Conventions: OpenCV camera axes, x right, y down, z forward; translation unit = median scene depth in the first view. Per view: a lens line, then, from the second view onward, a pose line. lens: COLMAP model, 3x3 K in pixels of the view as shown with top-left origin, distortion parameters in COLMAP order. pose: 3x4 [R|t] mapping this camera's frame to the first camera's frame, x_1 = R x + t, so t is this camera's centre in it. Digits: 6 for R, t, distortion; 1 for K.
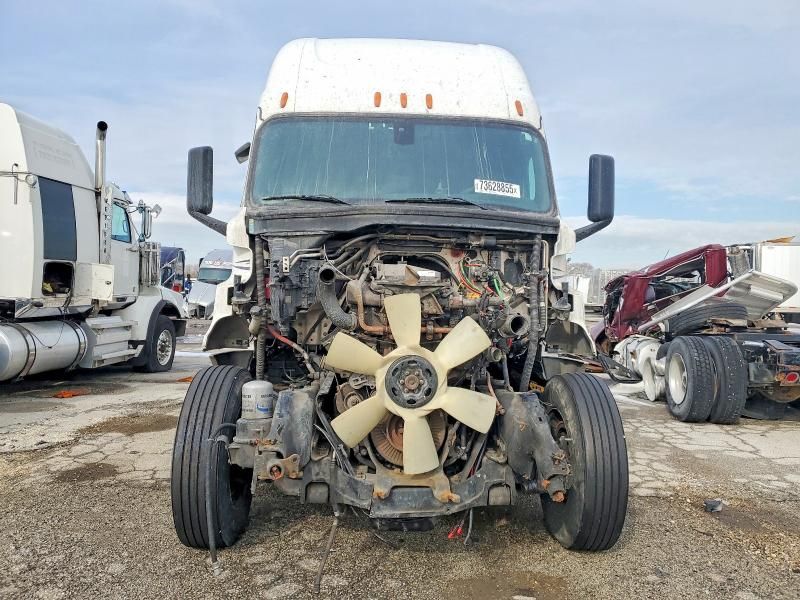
lens RADIAL K [[639.2, 0, 400.0], [0, 639.2, 300.0], [0, 0, 1]] dist [0.036291, -0.010282]
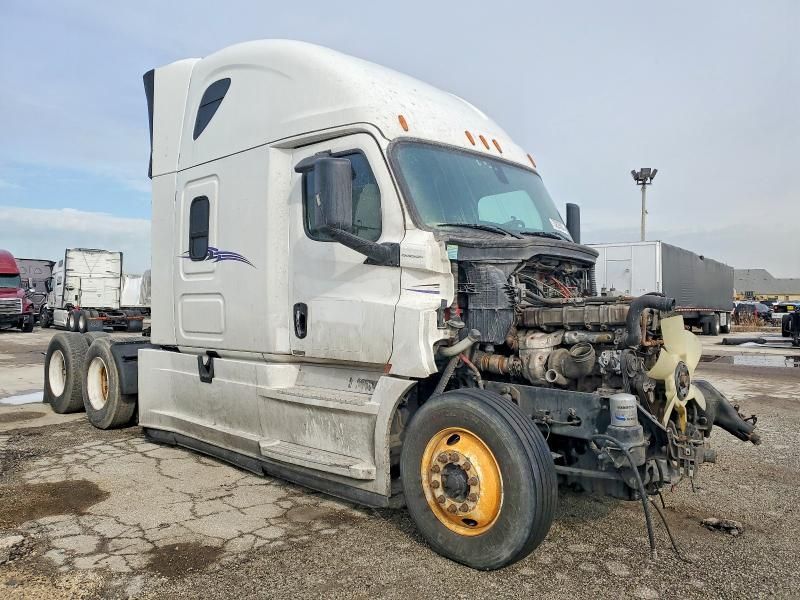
lens RADIAL K [[639.2, 0, 400.0], [0, 639.2, 300.0], [0, 0, 1]] dist [0.036291, -0.010282]
pose [[0.714177, -0.019339, 0.699698, -0.858238], [0.019843, 0.999776, 0.007380, -0.040647], [-0.699683, 0.008614, 0.714401, 0.281380]]
